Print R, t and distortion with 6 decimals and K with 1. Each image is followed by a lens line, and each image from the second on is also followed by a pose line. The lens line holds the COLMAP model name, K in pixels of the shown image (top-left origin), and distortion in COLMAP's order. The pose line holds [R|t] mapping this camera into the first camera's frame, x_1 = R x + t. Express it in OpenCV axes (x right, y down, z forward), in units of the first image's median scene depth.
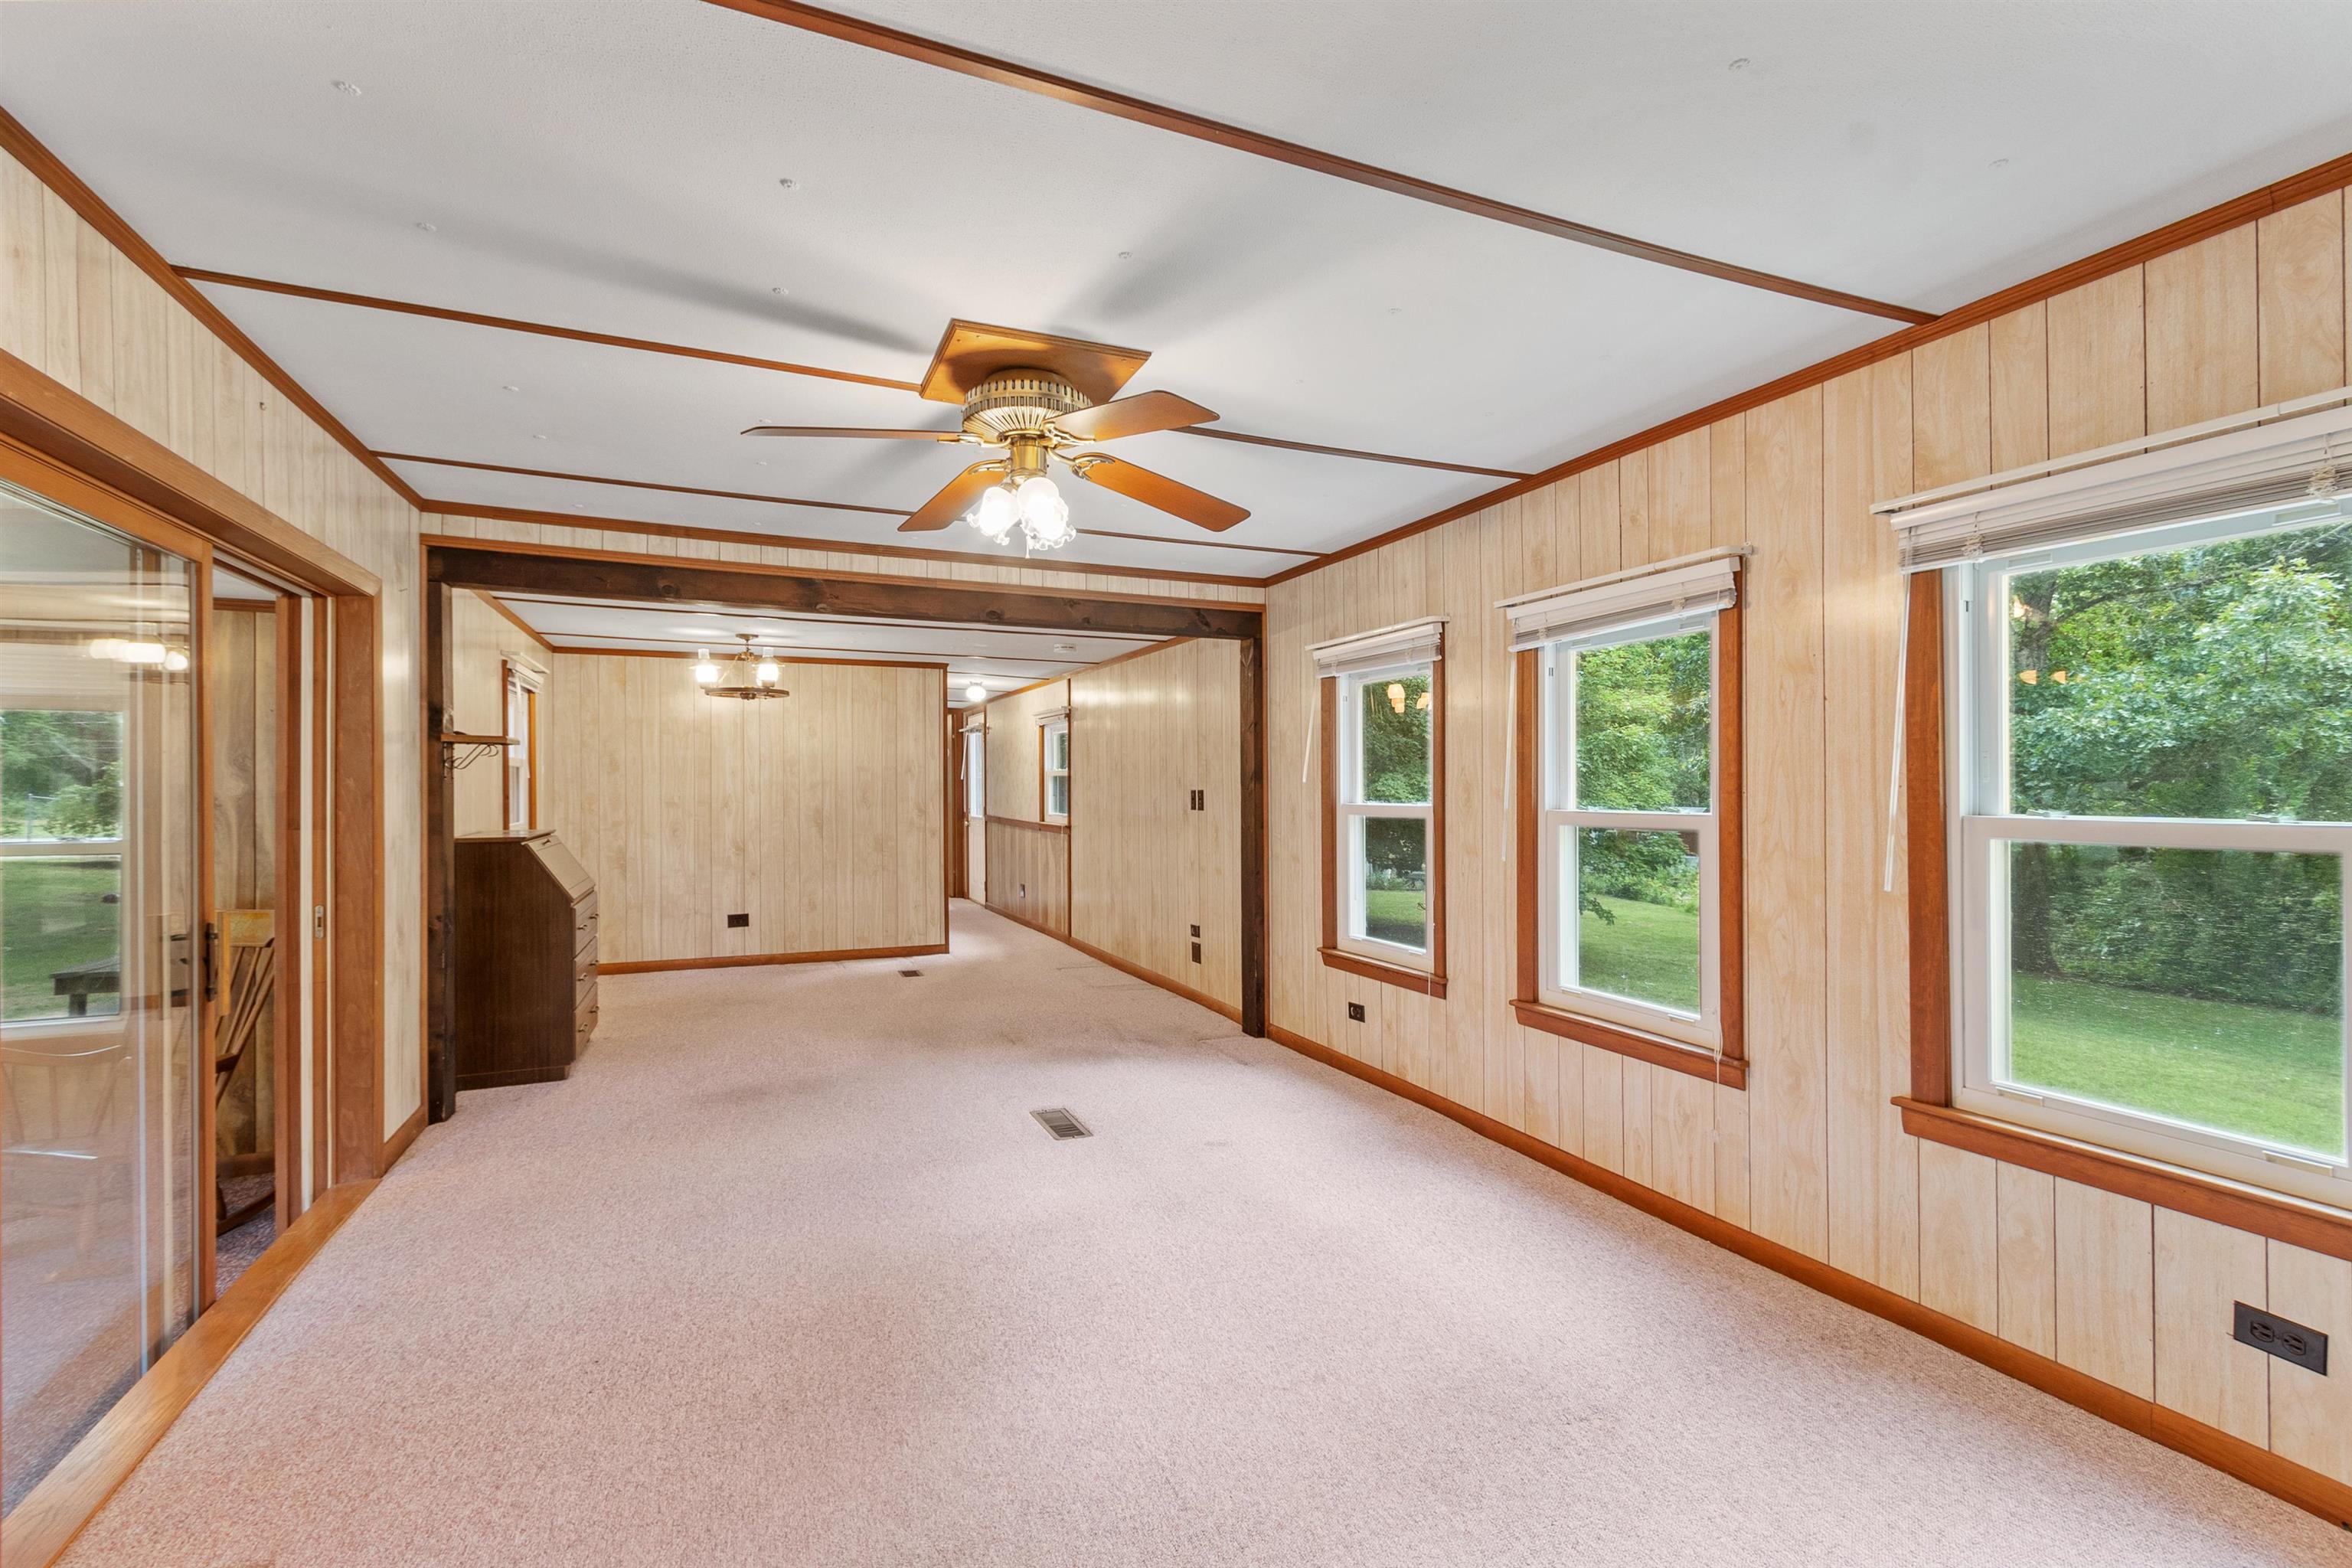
lens RADIAL K [[1026.3, 0, 1166.7], [0, 1026.3, 785.9], [0, 0, 1]] dist [0.002077, 0.000168]
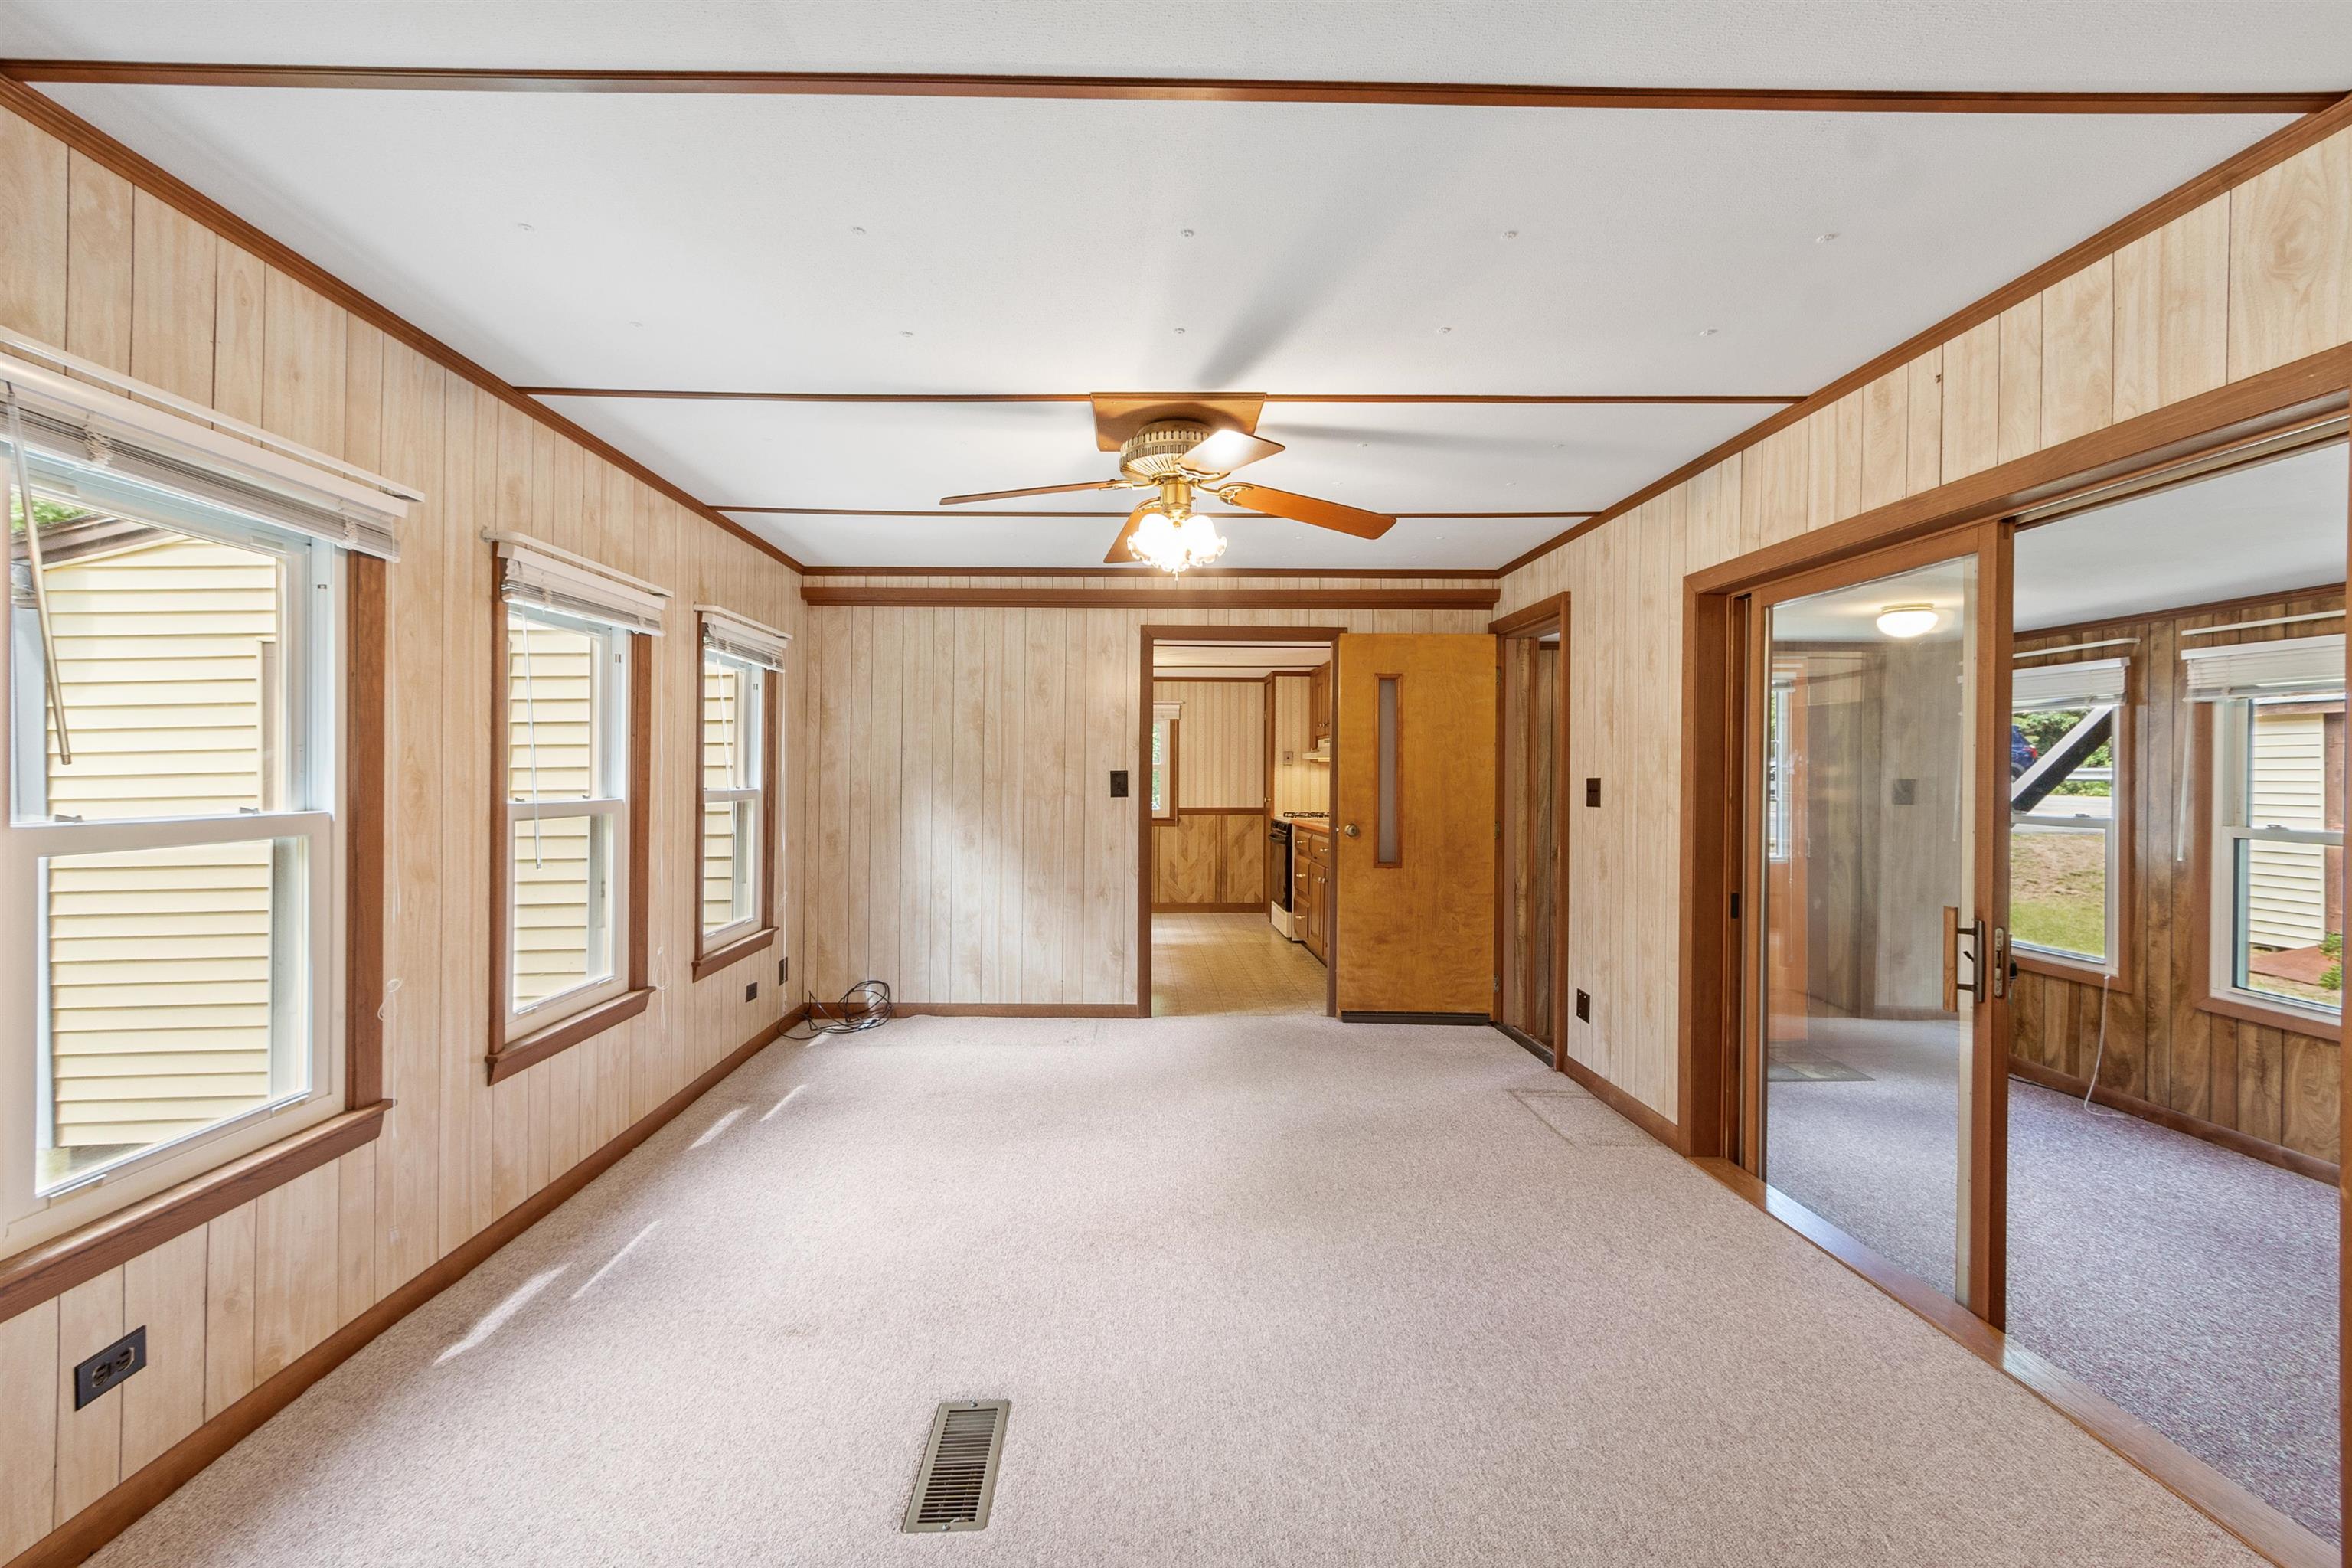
lens RADIAL K [[1028.2, 0, 1152.9], [0, 1028.2, 769.4], [0, 0, 1]] dist [-0.000391, -0.000221]
pose [[-0.926652, -0.000720, 0.375921, -0.347508], [-0.001702, 0.999996, -0.002280, -0.002638], [-0.375917, -0.002753, -0.926649, 1.319044]]
